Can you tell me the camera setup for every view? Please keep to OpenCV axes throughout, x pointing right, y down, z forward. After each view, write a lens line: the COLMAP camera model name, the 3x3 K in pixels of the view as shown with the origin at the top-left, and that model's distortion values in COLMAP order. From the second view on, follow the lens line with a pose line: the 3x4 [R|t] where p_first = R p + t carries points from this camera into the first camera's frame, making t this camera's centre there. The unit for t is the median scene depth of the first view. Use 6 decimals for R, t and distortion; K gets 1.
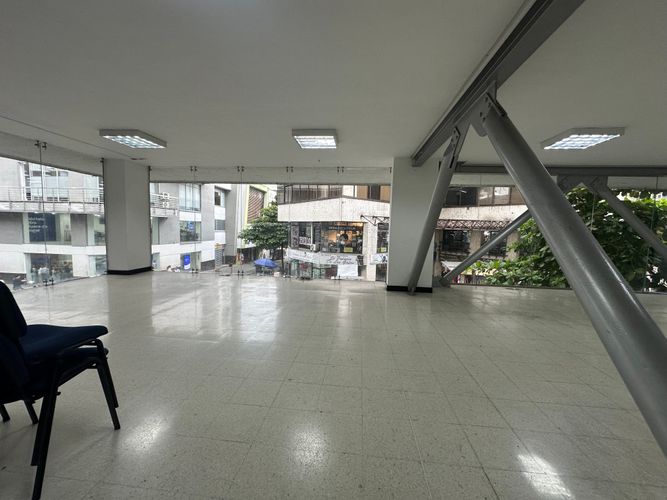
lens RADIAL K [[266.2, 0, 333.6], [0, 266.2, 248.9], [0, 0, 1]] dist [0.001044, -0.000291]
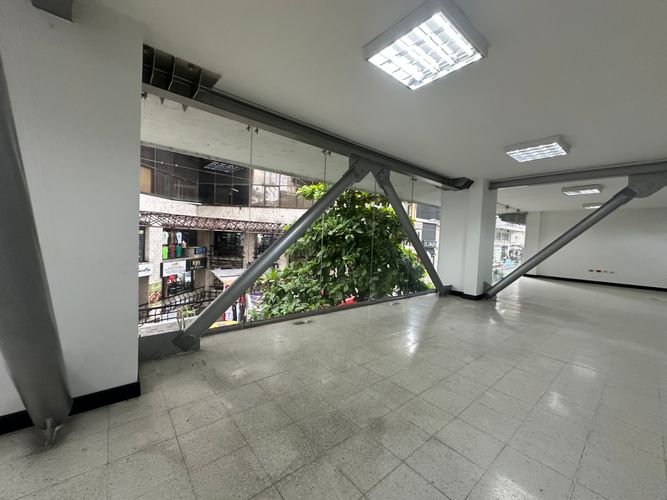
lens RADIAL K [[266.2, 0, 329.8], [0, 266.2, 249.7], [0, 0, 1]] dist [0.001044, -0.000291]
pose [[0.709091, -0.023226, 0.704734, 0.177804], [0.029533, 0.999559, 0.003227, -0.014552], [-0.704498, 0.018524, 0.709464, 0.328186]]
